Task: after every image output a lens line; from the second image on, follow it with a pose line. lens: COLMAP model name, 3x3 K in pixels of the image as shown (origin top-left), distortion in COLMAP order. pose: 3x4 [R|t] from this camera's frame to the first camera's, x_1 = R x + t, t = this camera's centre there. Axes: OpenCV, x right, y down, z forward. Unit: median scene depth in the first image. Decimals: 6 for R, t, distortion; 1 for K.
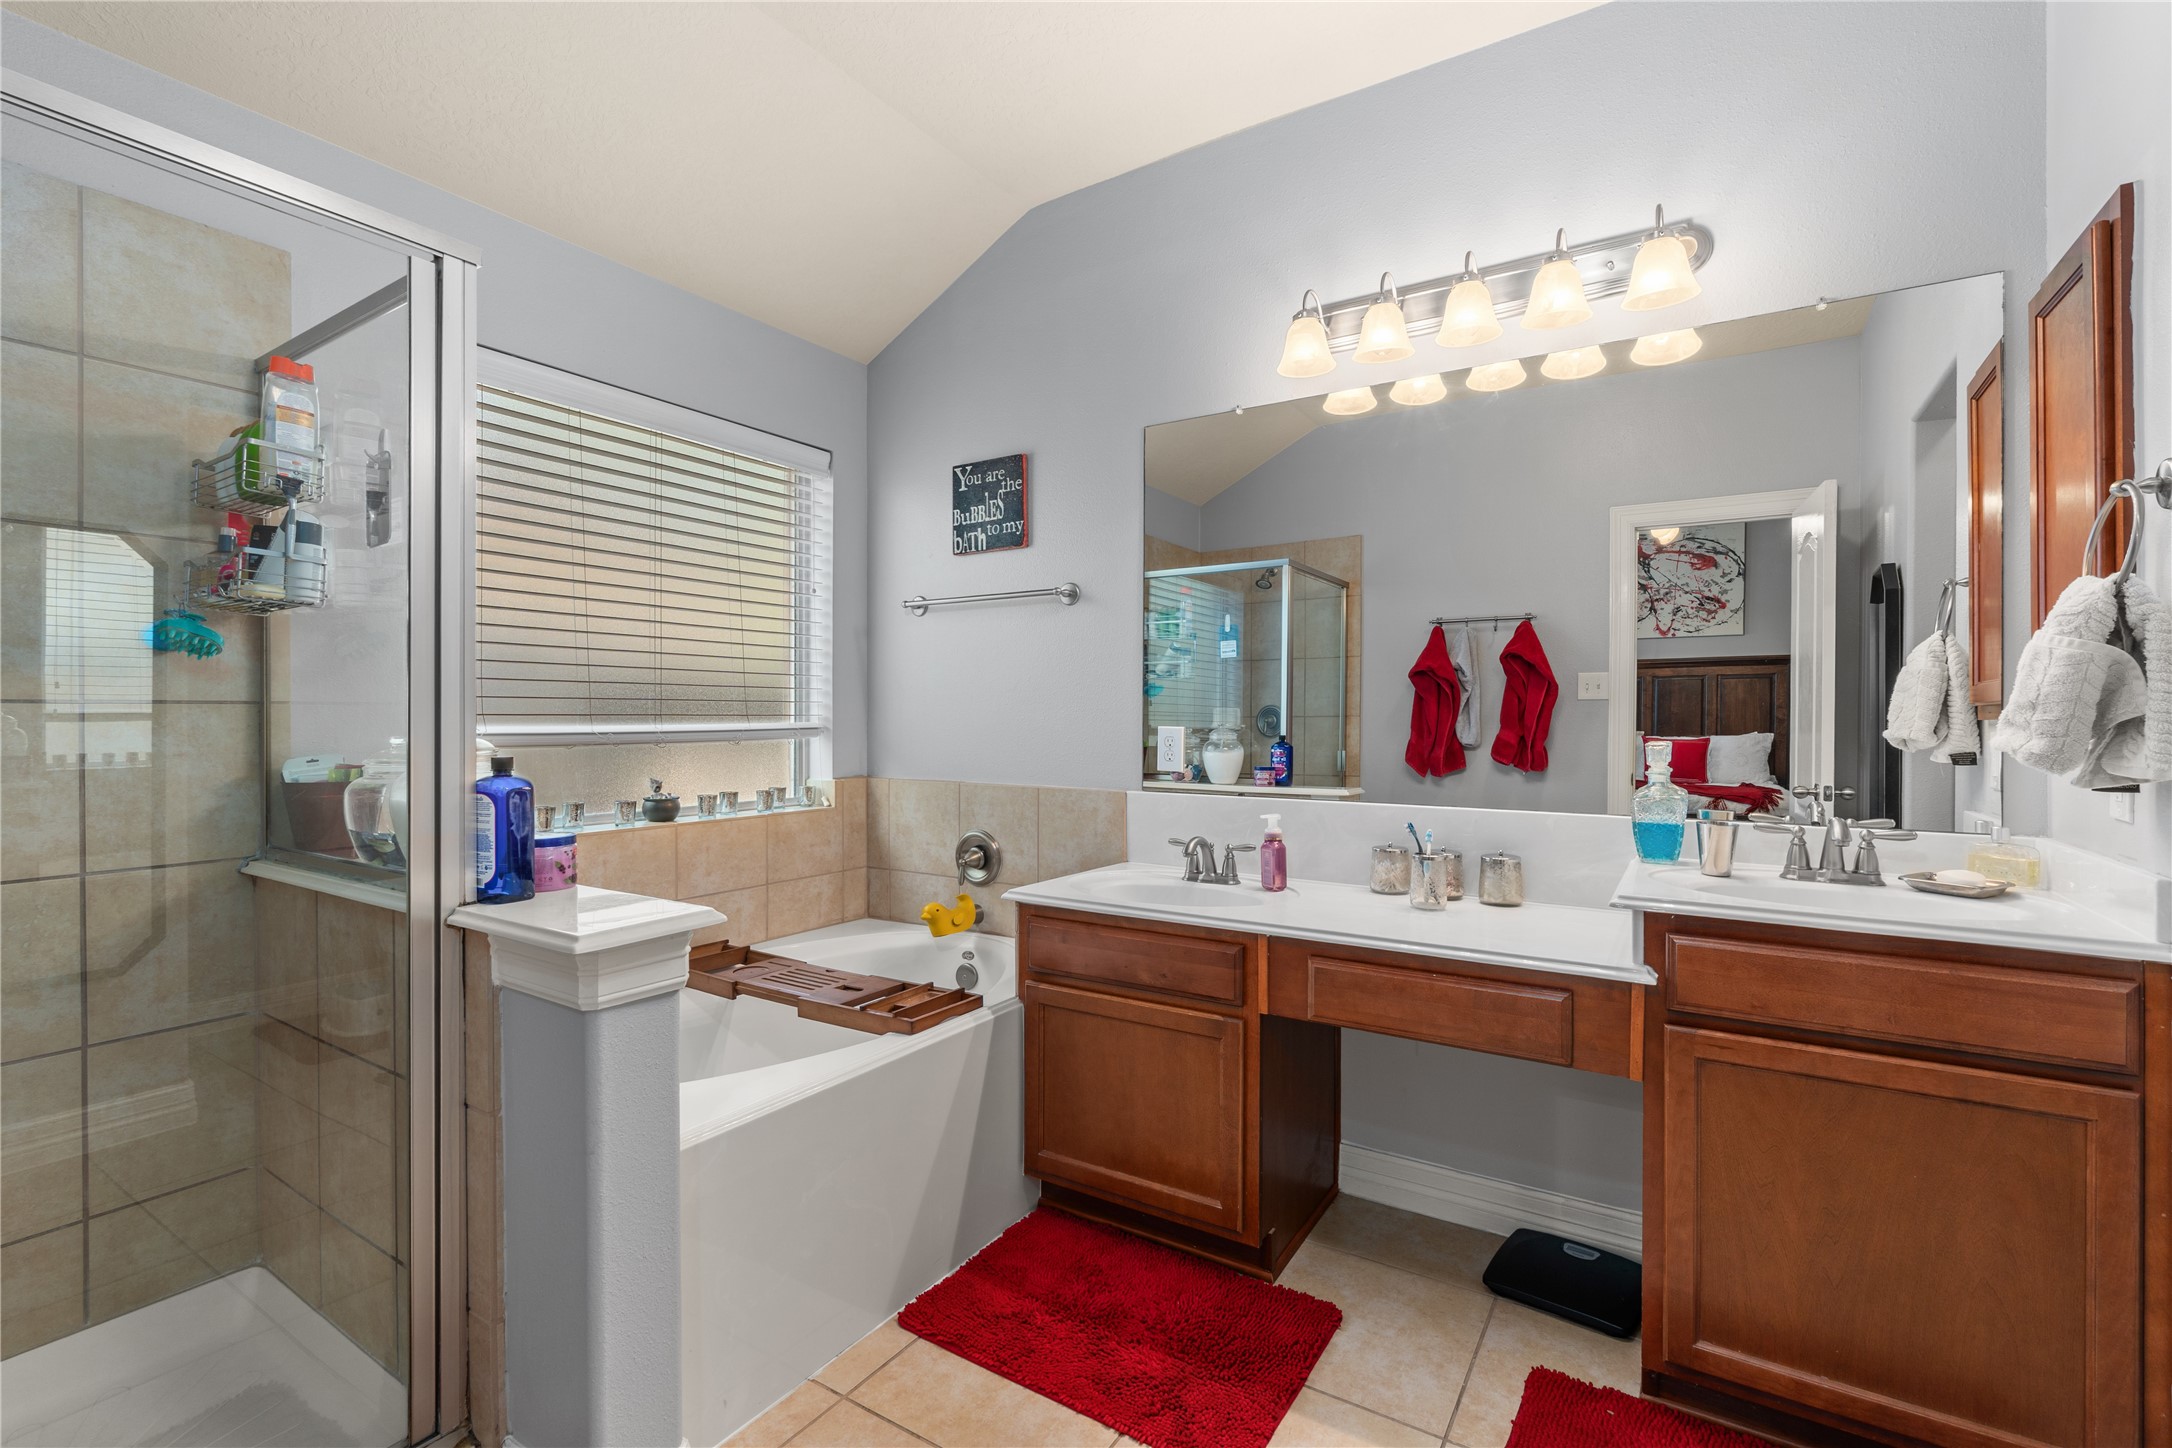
lens RADIAL K [[962.1, 0, 1094.6], [0, 962.1, 719.8], [0, 0, 1]] dist [-0.004869, 0.000261]
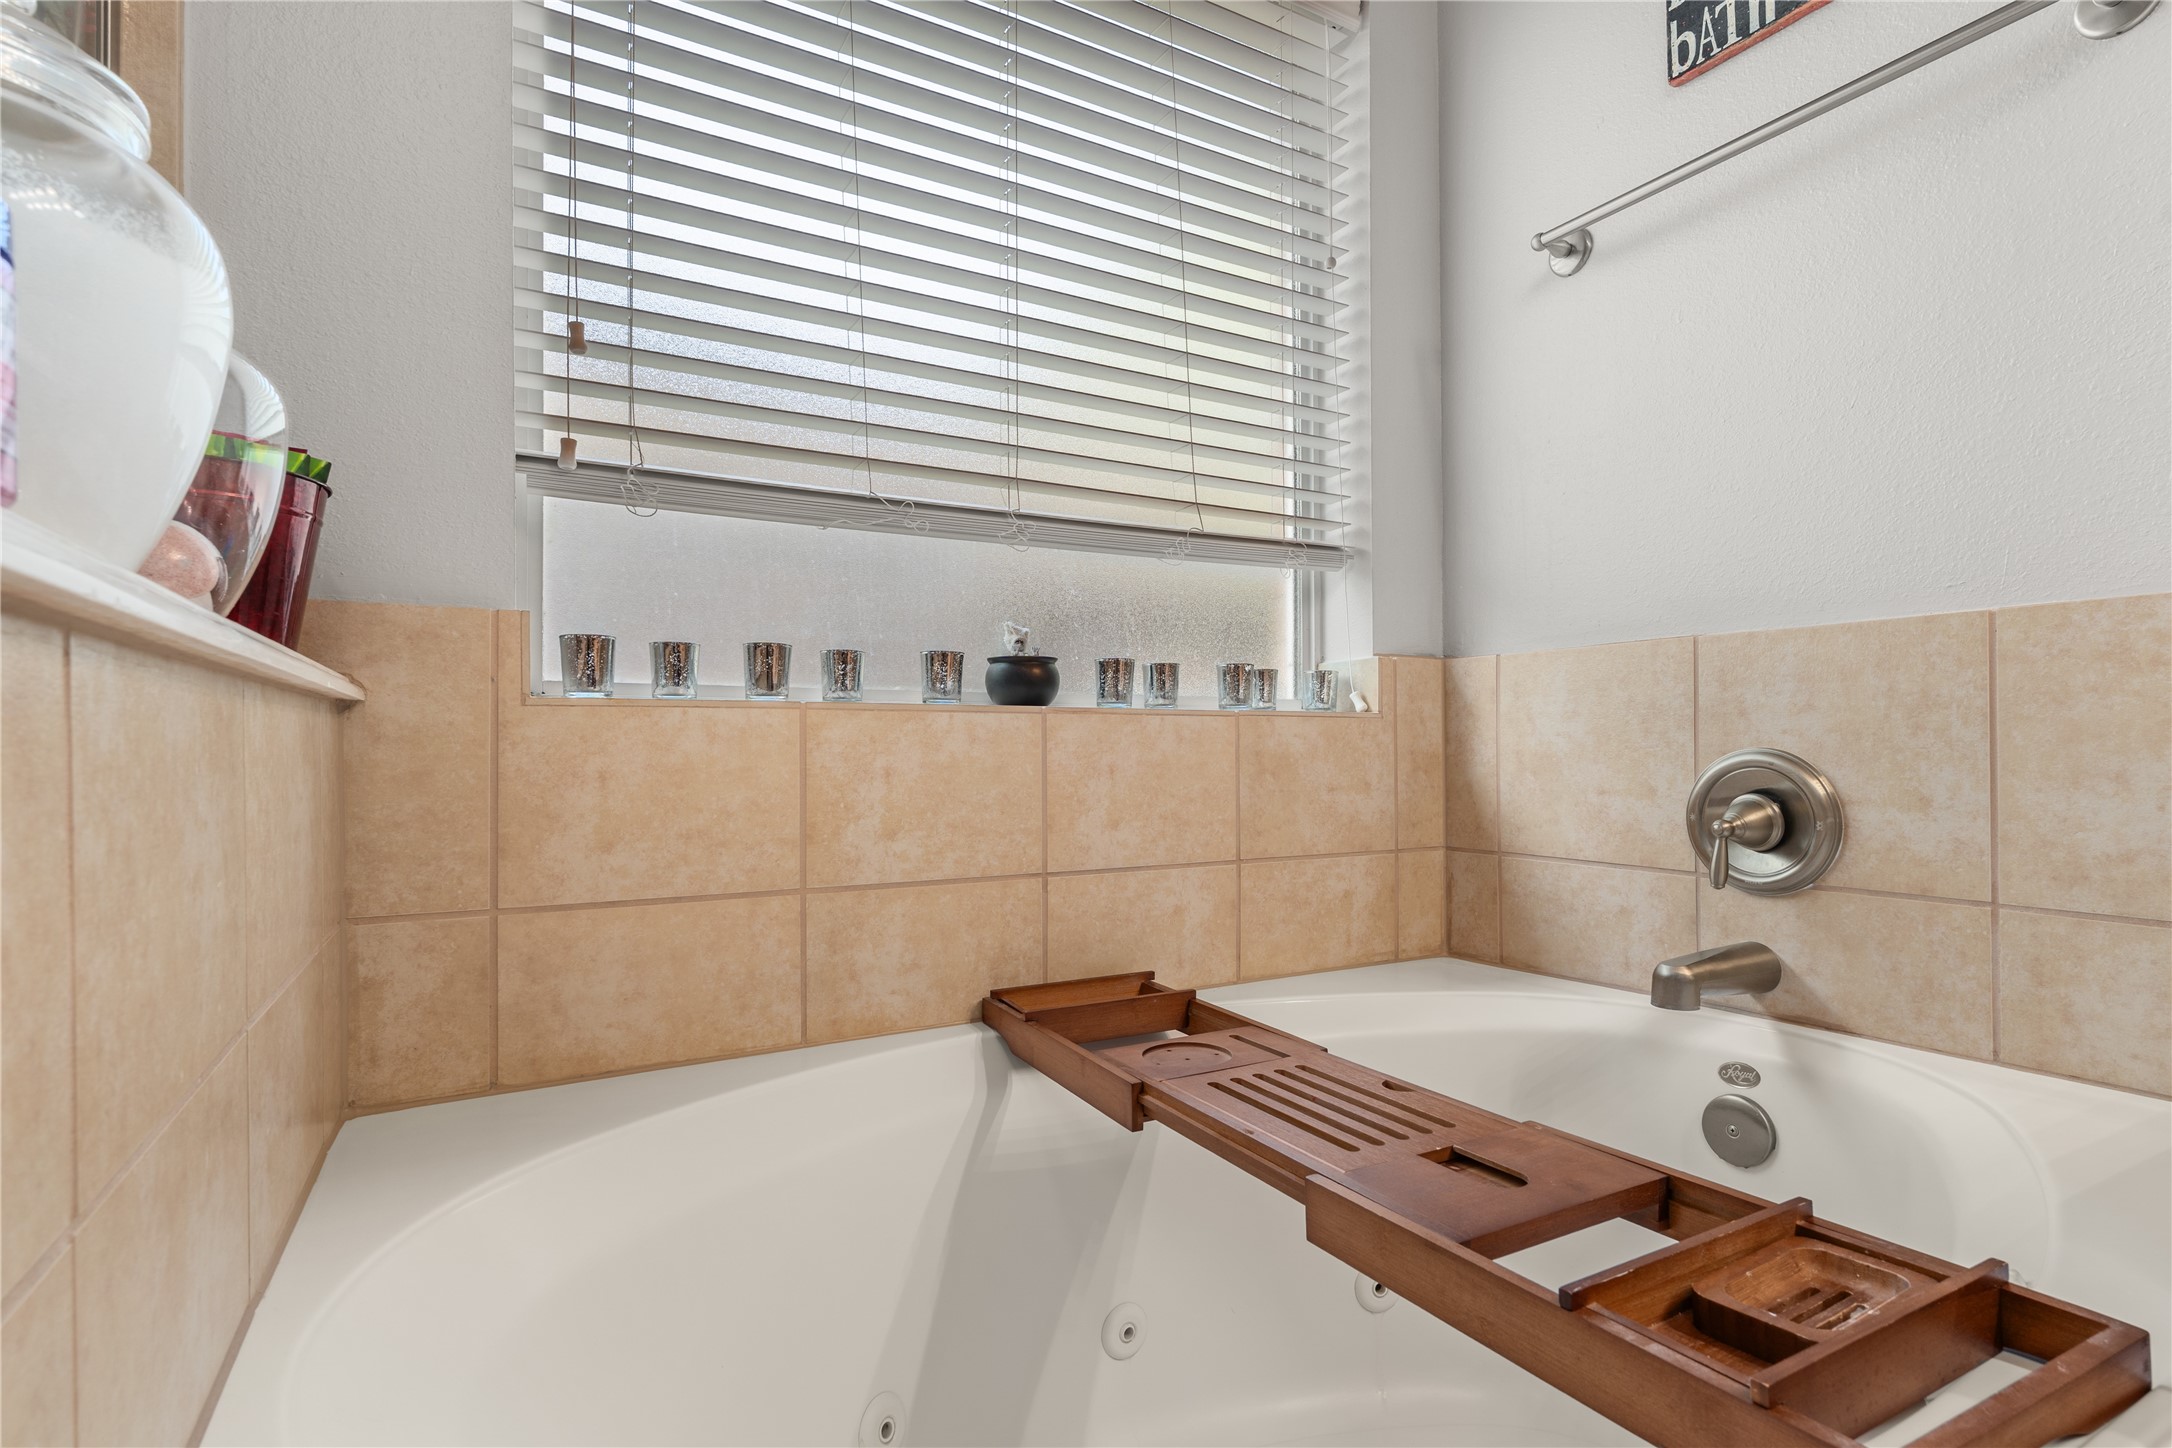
lens RADIAL K [[1076.9, 0, 1091.8], [0, 1076.9, 732.0], [0, 0, 1]] dist [-0.005473, -0.000758]
pose [[0.882386, -0.007913, -0.470460, -0.152711], [0.000713, 0.999880, -0.015481, 0.112834], [0.470526, 0.013325, 0.882285, 0.490240]]
